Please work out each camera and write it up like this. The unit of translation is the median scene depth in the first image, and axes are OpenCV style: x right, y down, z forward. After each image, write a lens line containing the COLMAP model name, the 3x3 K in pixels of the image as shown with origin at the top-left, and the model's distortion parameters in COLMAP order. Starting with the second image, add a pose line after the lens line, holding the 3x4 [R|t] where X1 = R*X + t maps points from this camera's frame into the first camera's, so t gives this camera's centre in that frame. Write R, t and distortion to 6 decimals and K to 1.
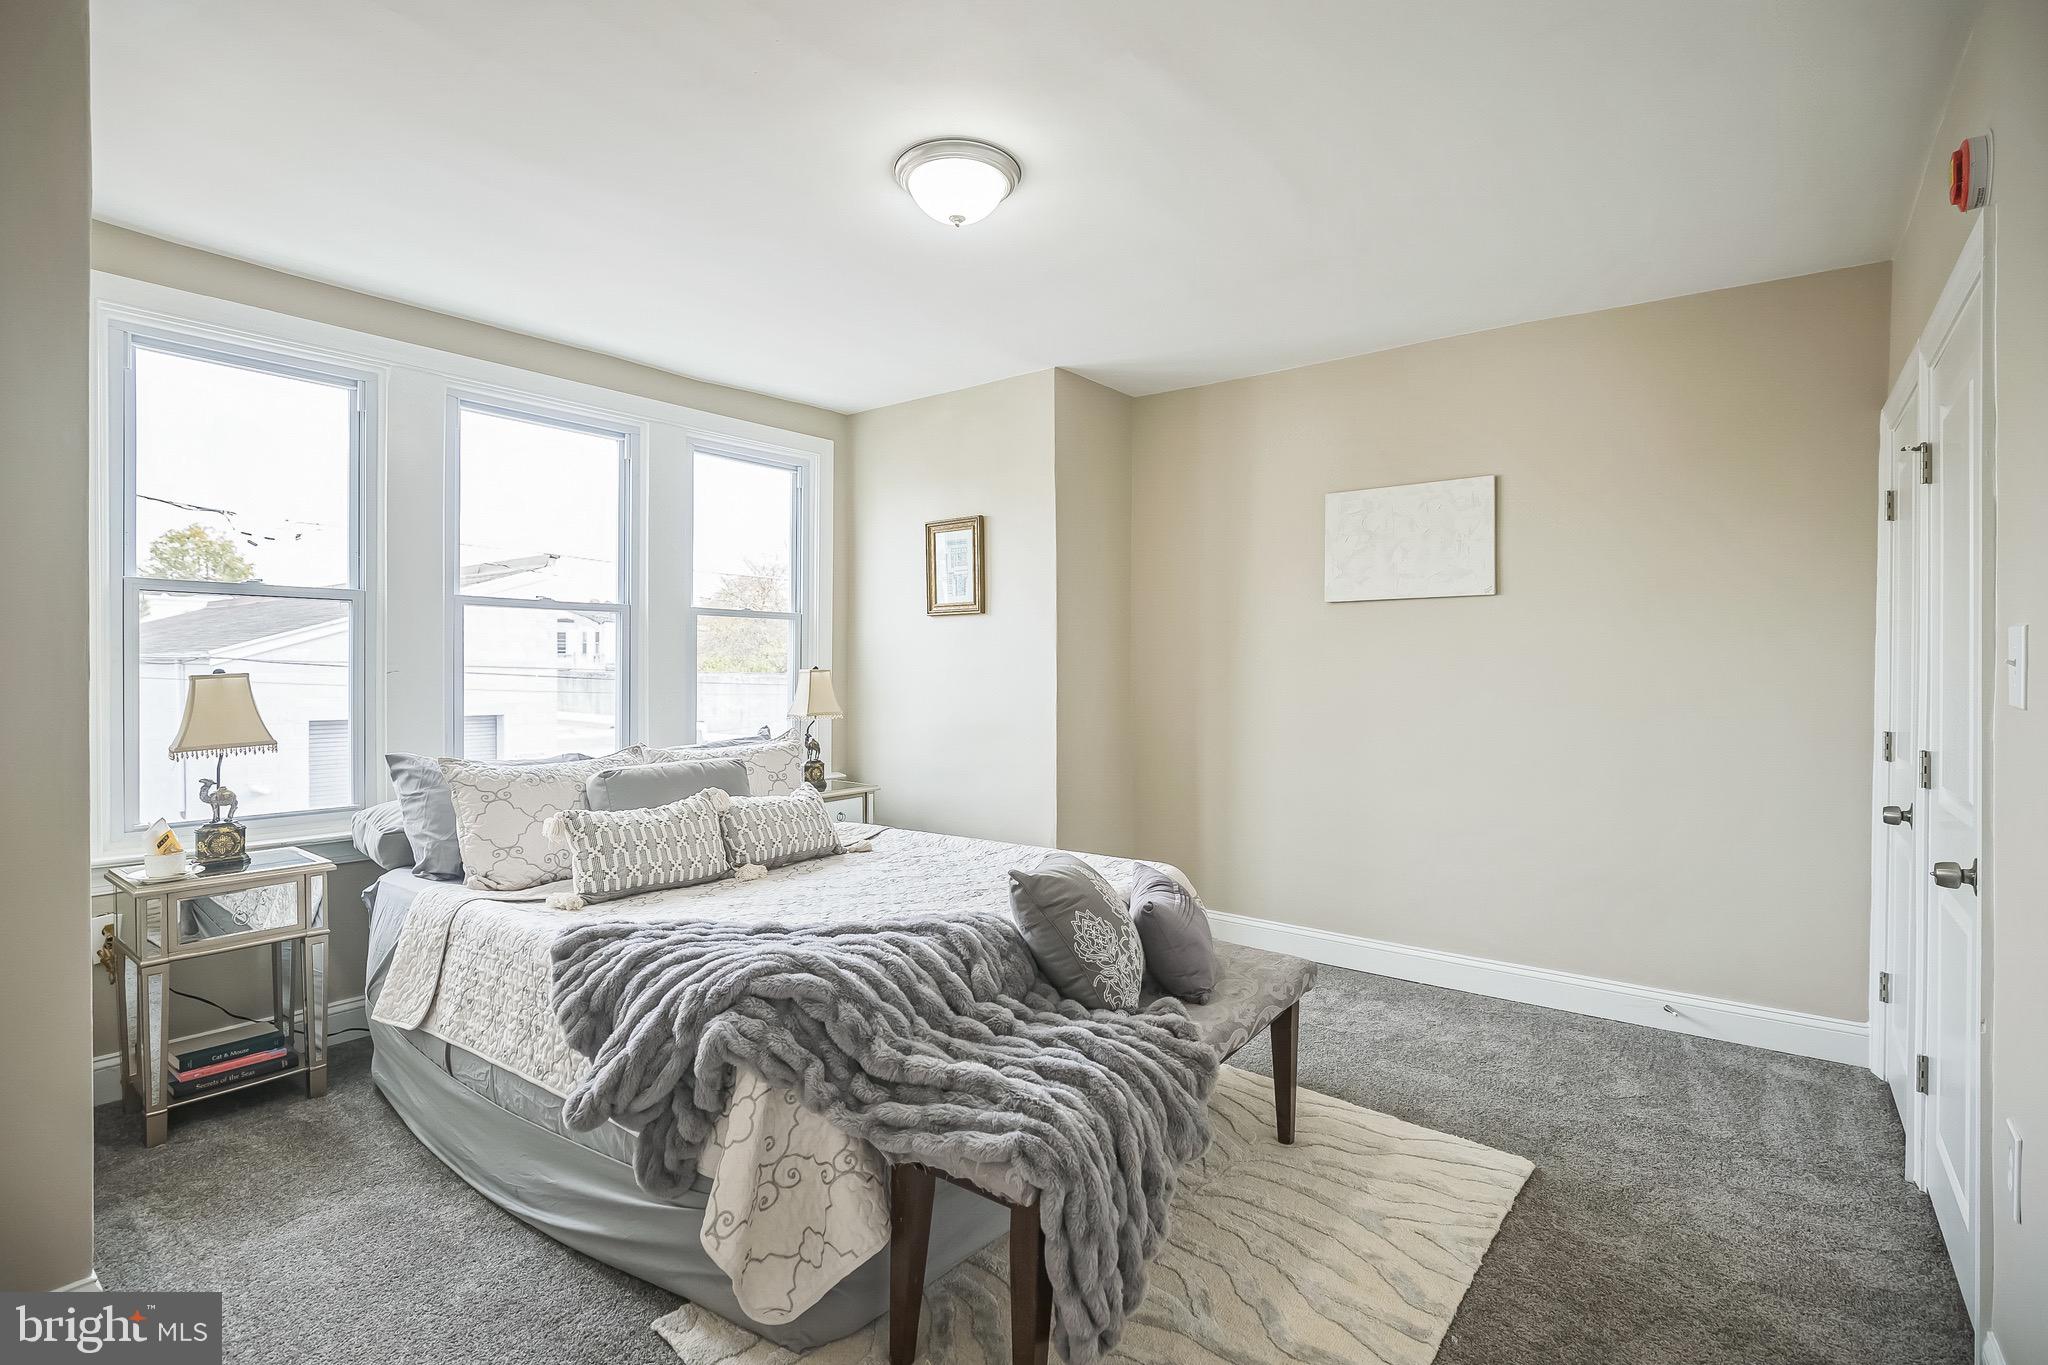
lens RADIAL K [[961.5, 0, 1027.8], [0, 961.5, 669.4], [0, 0, 1]] dist [-0.017205, -0.000468]
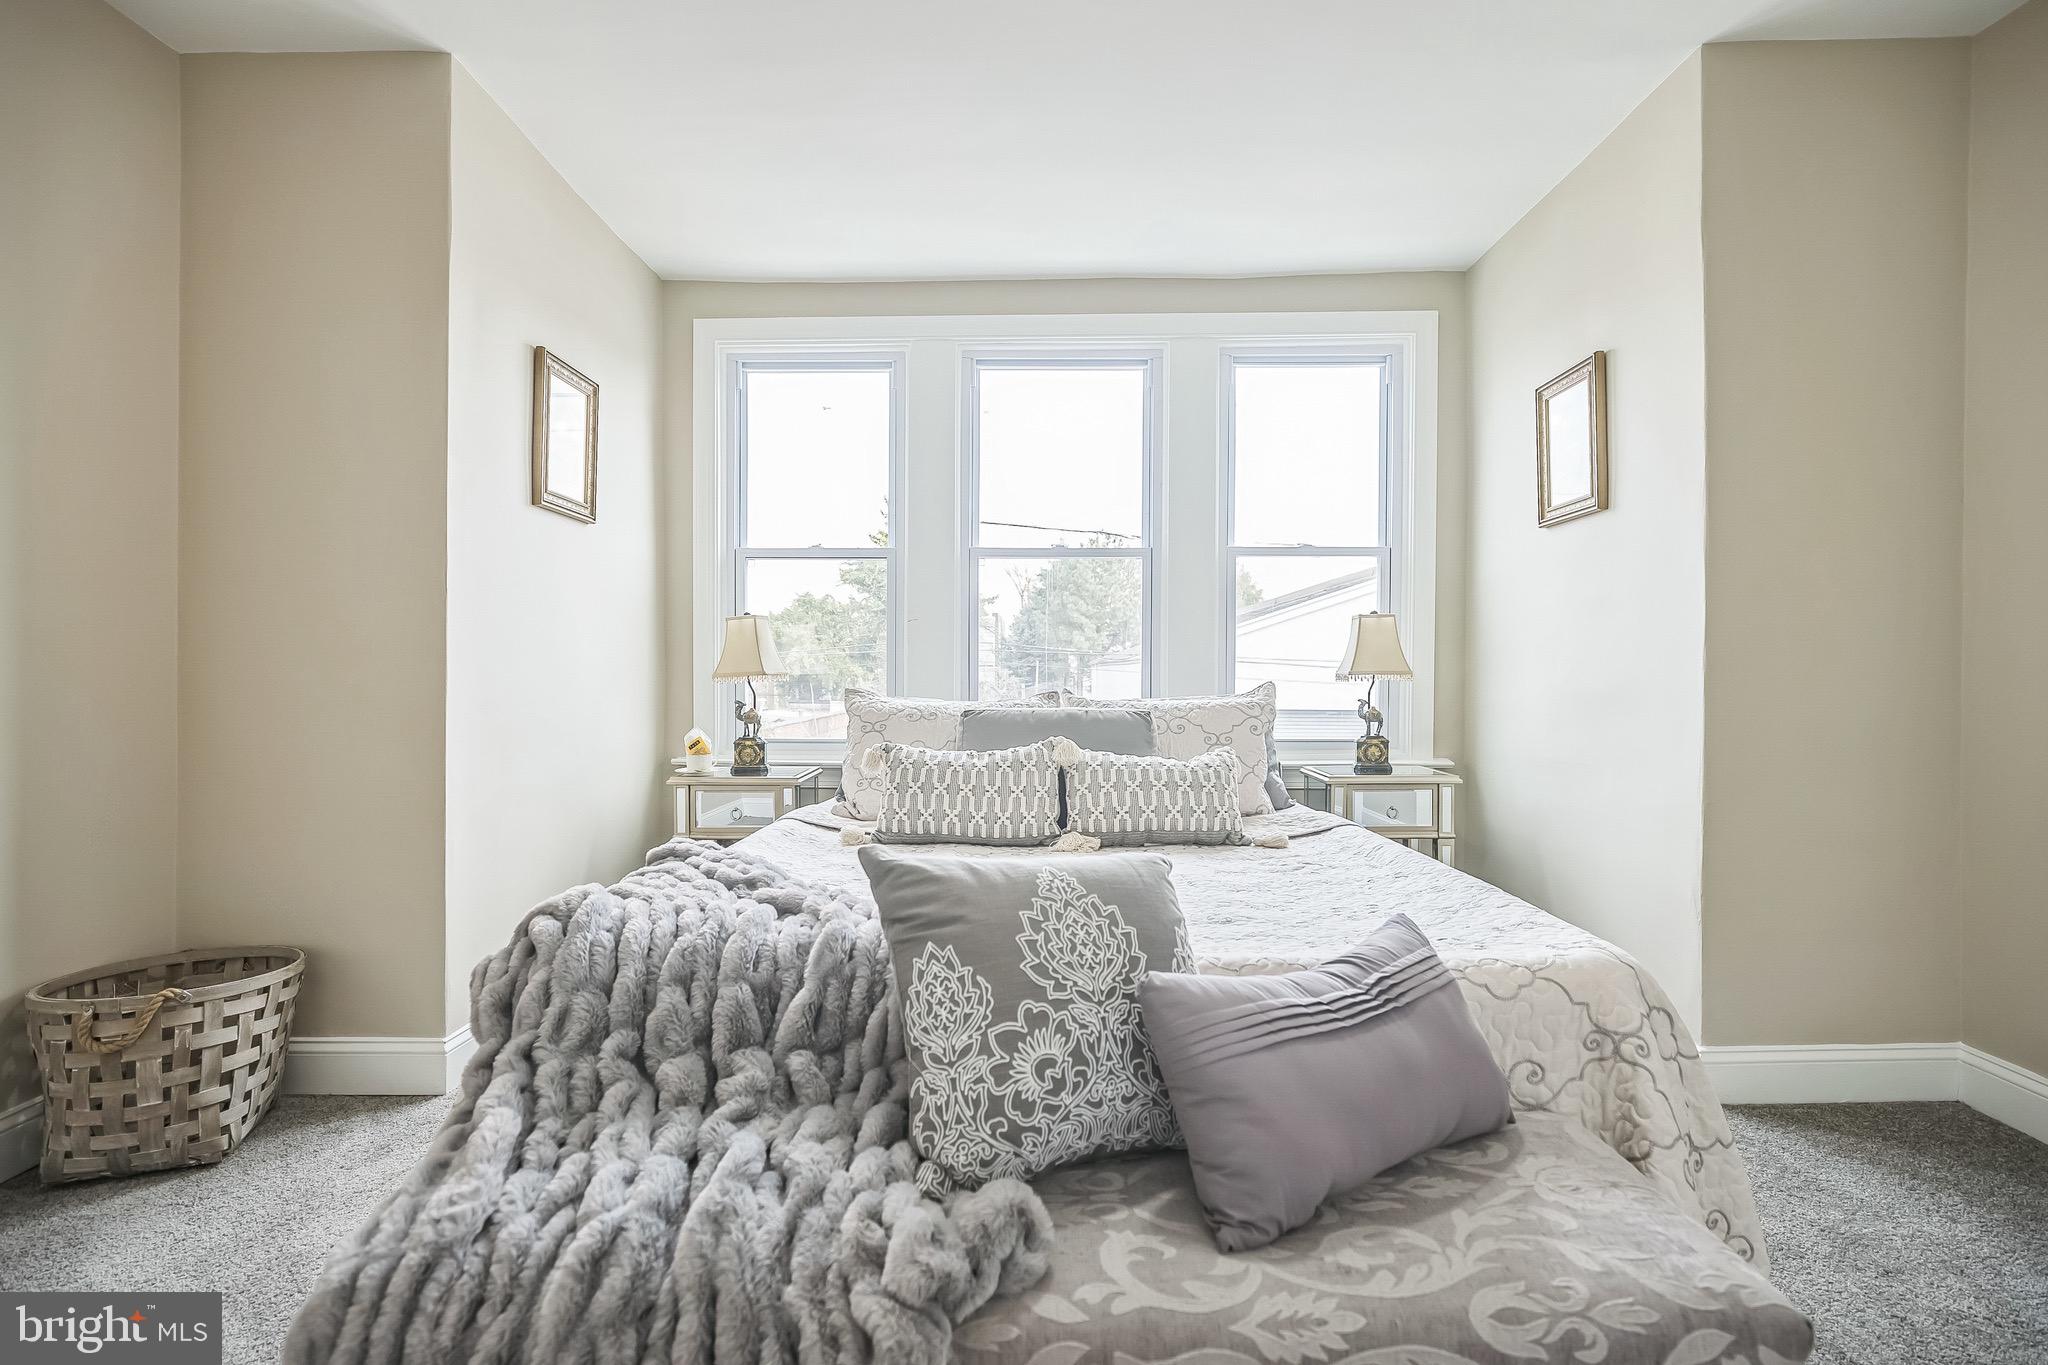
lens RADIAL K [[965.7, 0, 1029.4], [0, 965.7, 680.2], [0, 0, 1]] dist [-0.016158, 0.000801]
pose [[0.596772, 0.006231, -0.802386, 0.250010], [-0.003351, 0.999980, 0.005273, 0.053713], [0.802404, -0.000458, 0.596782, 0.367288]]
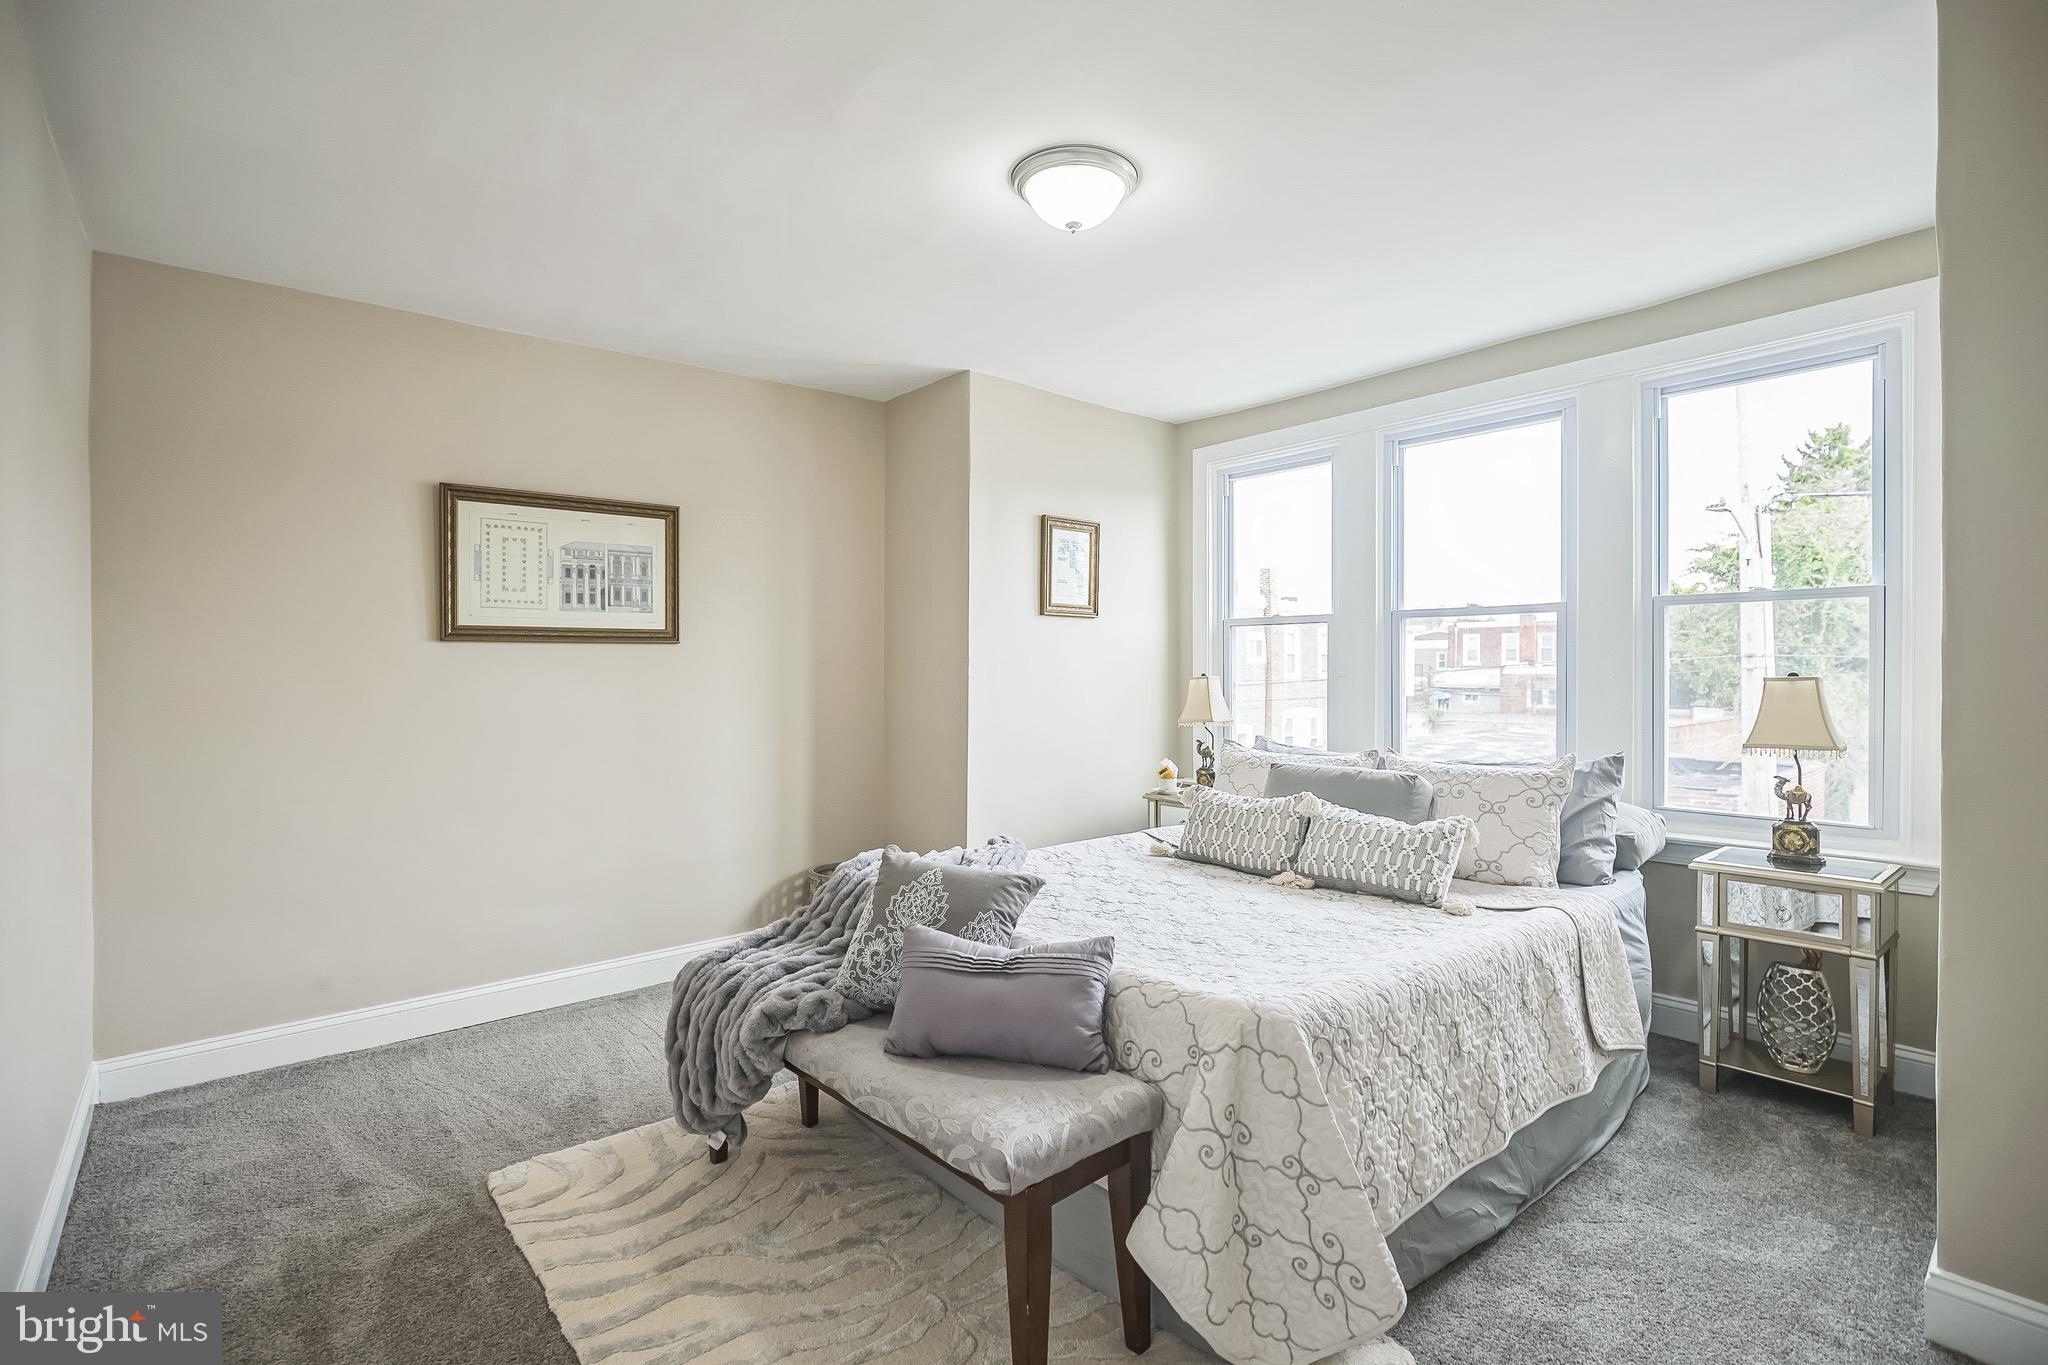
lens RADIAL K [[961.5, 0, 1027.8], [0, 961.5, 669.4], [0, 0, 1]] dist [-0.017205, -0.000468]
pose [[-0.216186, 0.001084, -0.976352, 0.556824], [-0.001512, 0.999998, 0.001445, -0.005837], [0.976351, 0.001789, -0.216184, 0.713167]]
